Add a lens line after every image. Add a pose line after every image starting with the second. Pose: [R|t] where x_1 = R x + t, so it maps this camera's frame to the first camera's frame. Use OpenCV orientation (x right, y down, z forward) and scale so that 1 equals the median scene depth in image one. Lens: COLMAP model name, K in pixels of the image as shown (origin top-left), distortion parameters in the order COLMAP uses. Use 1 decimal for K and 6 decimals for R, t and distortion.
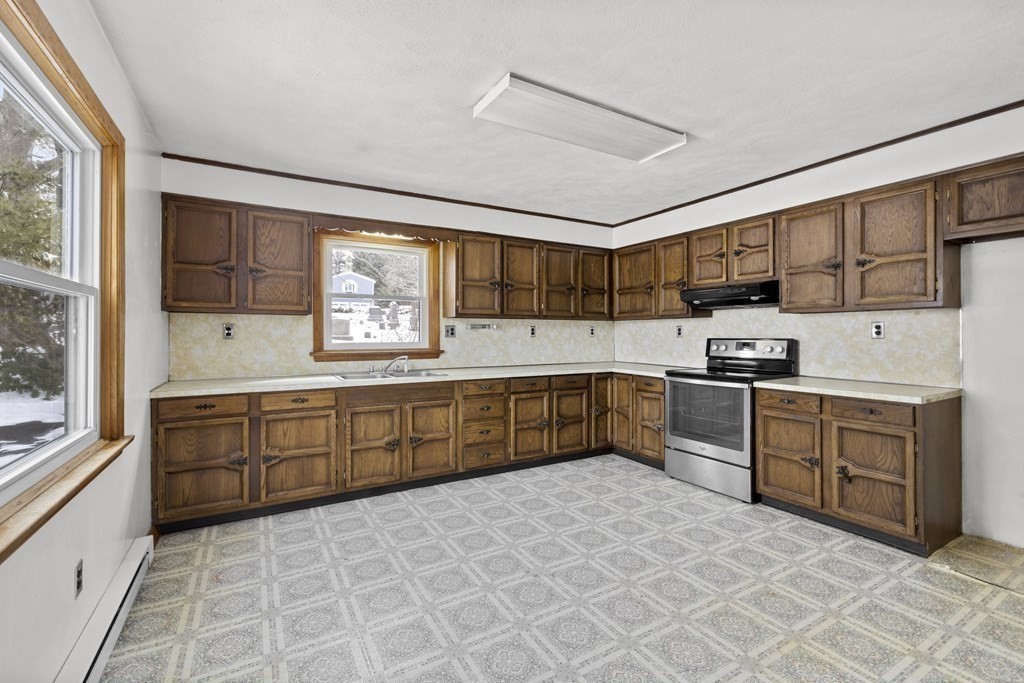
lens RADIAL K [[437.4, 0, 513.0], [0, 437.4, 332.4], [0, 0, 1]] dist [0.001691, 0.000145]
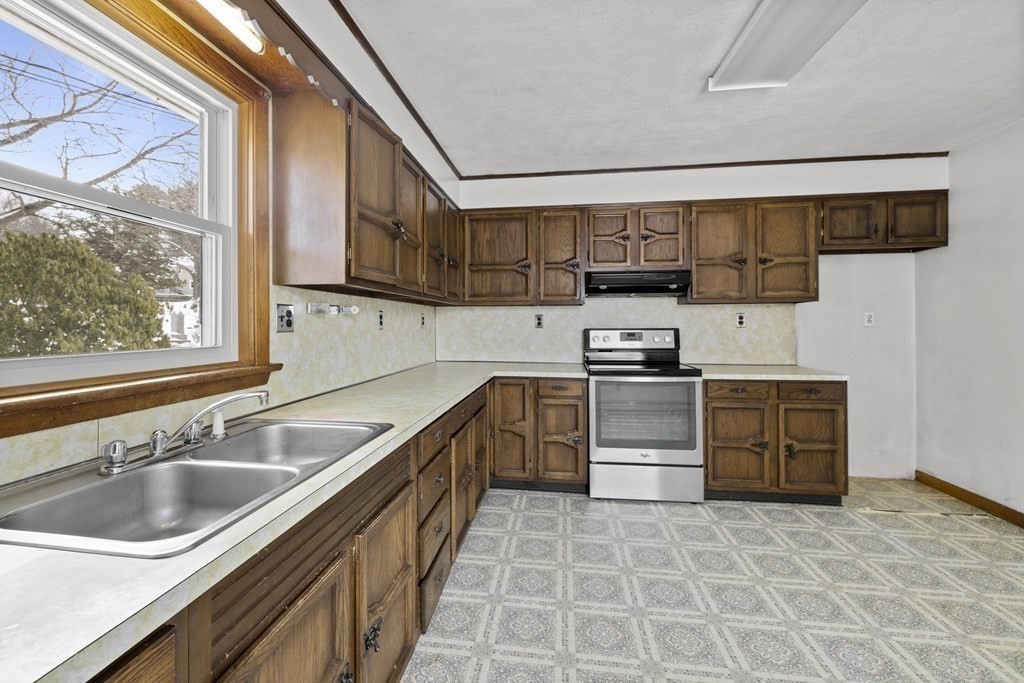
lens RADIAL K [[428.0, 0, 497.1], [0, 428.0, 321.8], [0, 0, 1]] dist [-0.000492, 0.000074]
pose [[0.622672, 0.003127, 0.782477, -0.447601], [-0.000513, 0.999993, -0.003587, 0.003391], [-0.782483, 0.001832, 0.622669, 0.755402]]
